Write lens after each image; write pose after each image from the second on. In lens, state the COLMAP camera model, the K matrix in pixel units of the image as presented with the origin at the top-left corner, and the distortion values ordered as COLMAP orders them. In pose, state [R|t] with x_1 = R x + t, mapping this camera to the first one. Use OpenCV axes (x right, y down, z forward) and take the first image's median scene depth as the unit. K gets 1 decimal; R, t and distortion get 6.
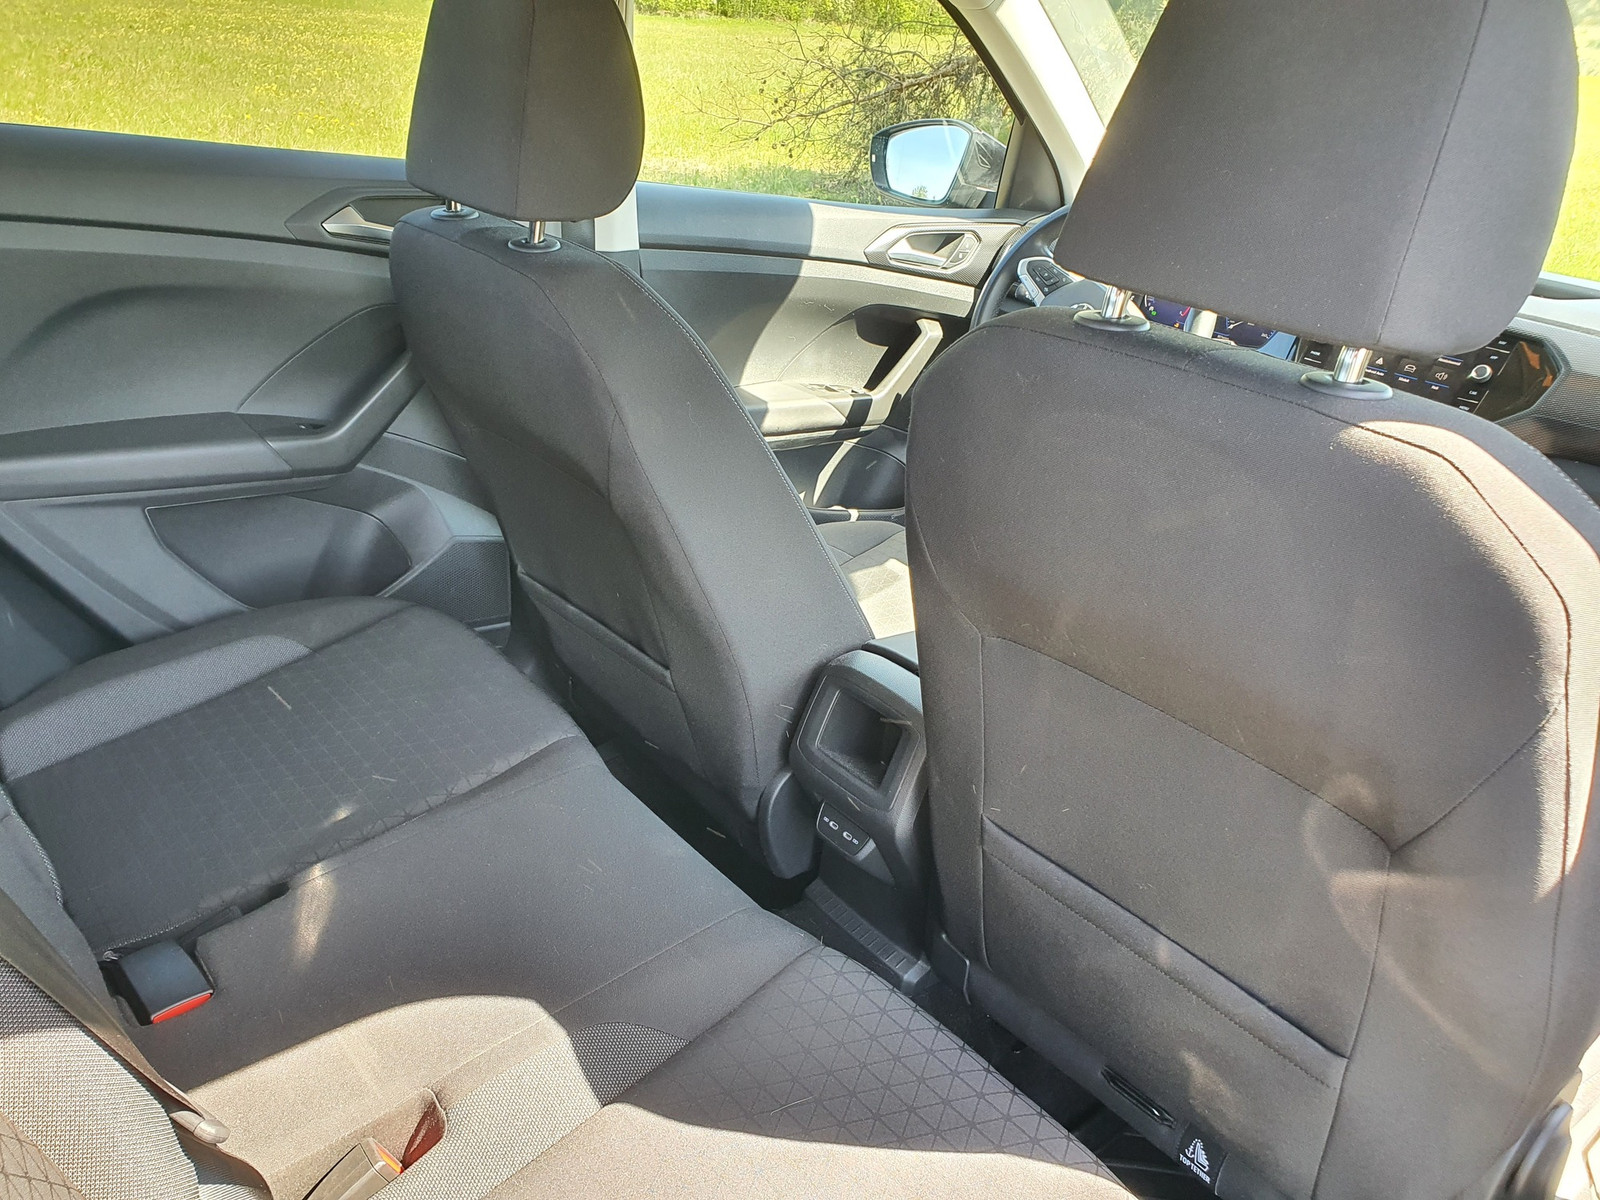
lens RADIAL K [[1266.8, 0, 800.0], [0, 1266.8, 600.0], [0, 0, 1]] dist [0.127700, -0.193581]
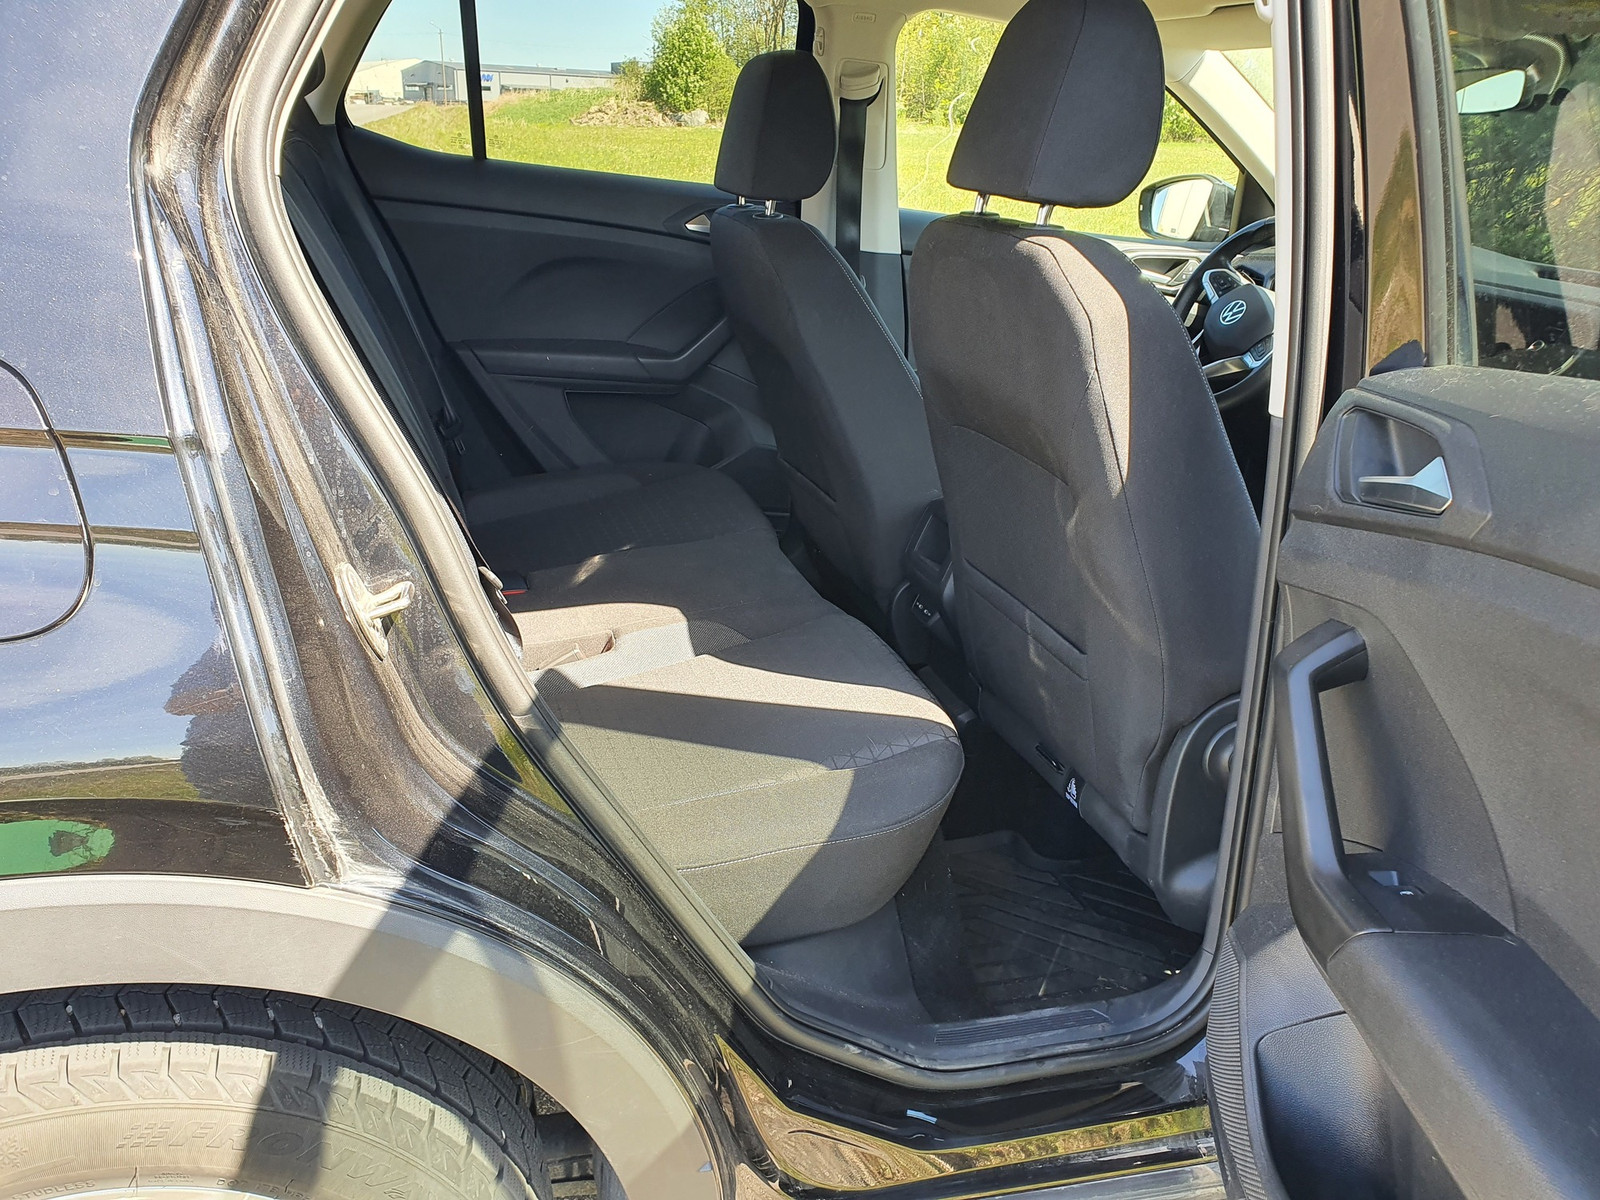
lens RADIAL K [[1266.8, 0, 800.0], [0, 1266.8, 600.0], [0, 0, 1]] dist [0.127700, -0.193581]
pose [[0.926782, 0.102709, -0.361284, 0.329200], [-0.134724, 0.988781, -0.064502, 0.217420], [0.350606, 0.108453, 0.930222, -0.329280]]
